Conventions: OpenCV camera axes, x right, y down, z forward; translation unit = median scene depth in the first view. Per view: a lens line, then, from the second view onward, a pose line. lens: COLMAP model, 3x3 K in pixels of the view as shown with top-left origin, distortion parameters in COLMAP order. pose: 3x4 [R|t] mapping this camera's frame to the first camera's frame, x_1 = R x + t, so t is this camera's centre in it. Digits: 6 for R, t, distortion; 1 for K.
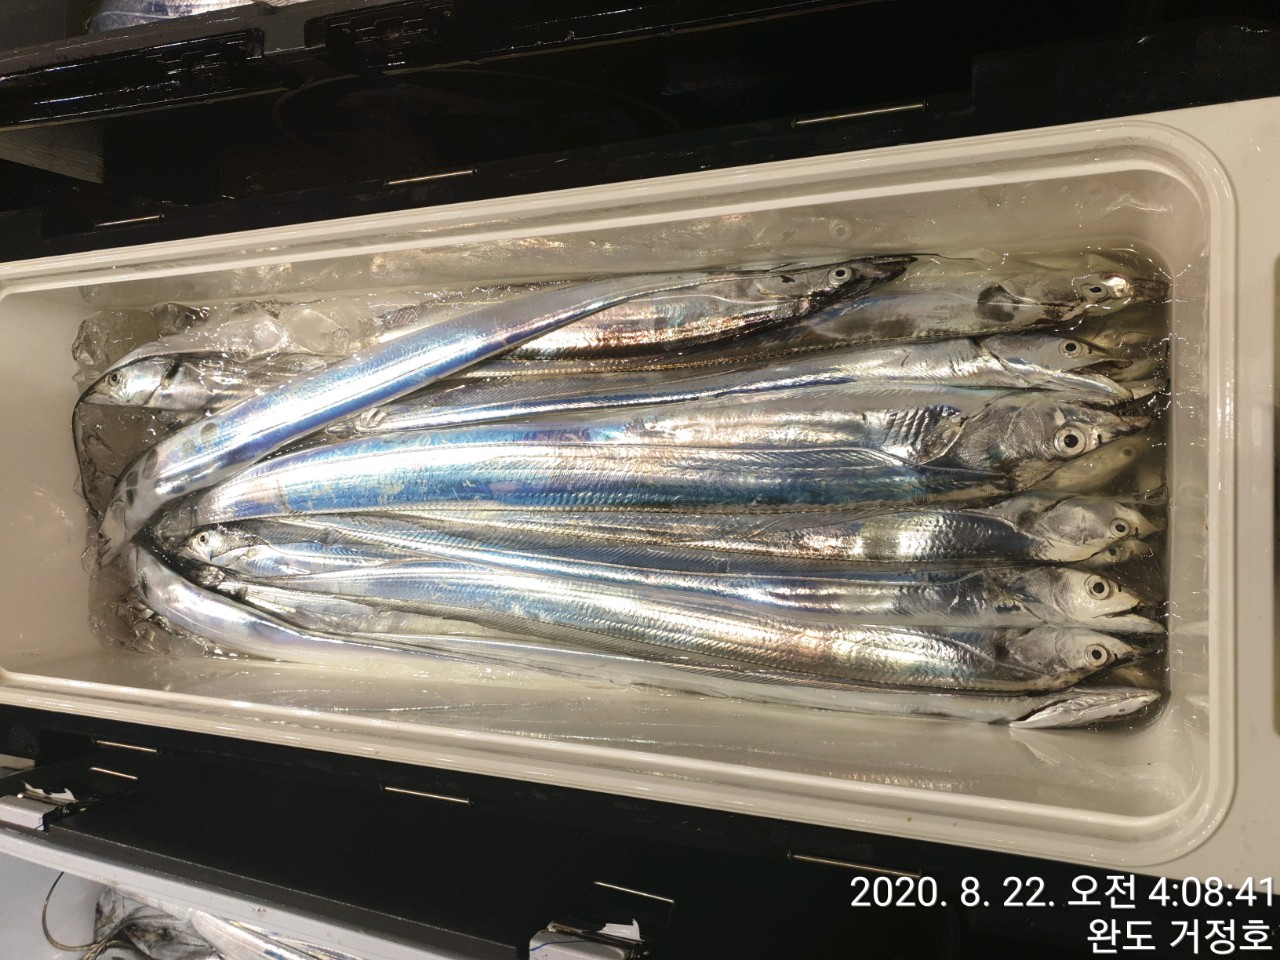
lens RADIAL K [[1047.9, 0, 640.0], [0, 1047.9, 480.0], [0, 0, 1]] dist [0.021834, -0.007726]
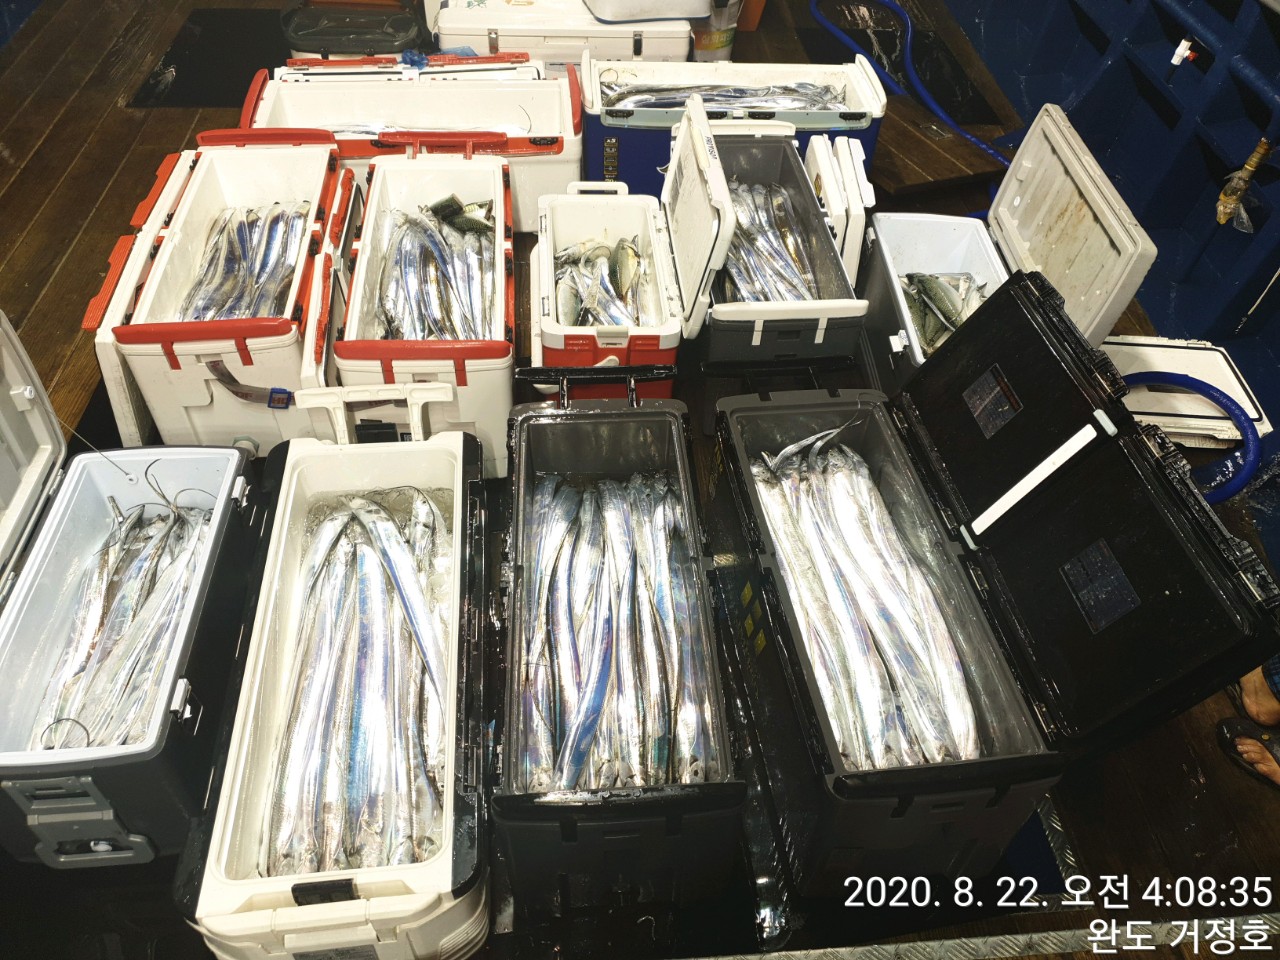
lens RADIAL K [[1047.9, 0, 640.0], [0, 1047.9, 480.0], [0, 0, 1]] dist [0.021834, -0.007726]
pose [[0.096692, 0.939284, -0.329235, 0.303994], [-0.994066, 0.074574, -0.079190, -0.423388], [-0.049830, 0.334939, 0.940921, -1.344198]]
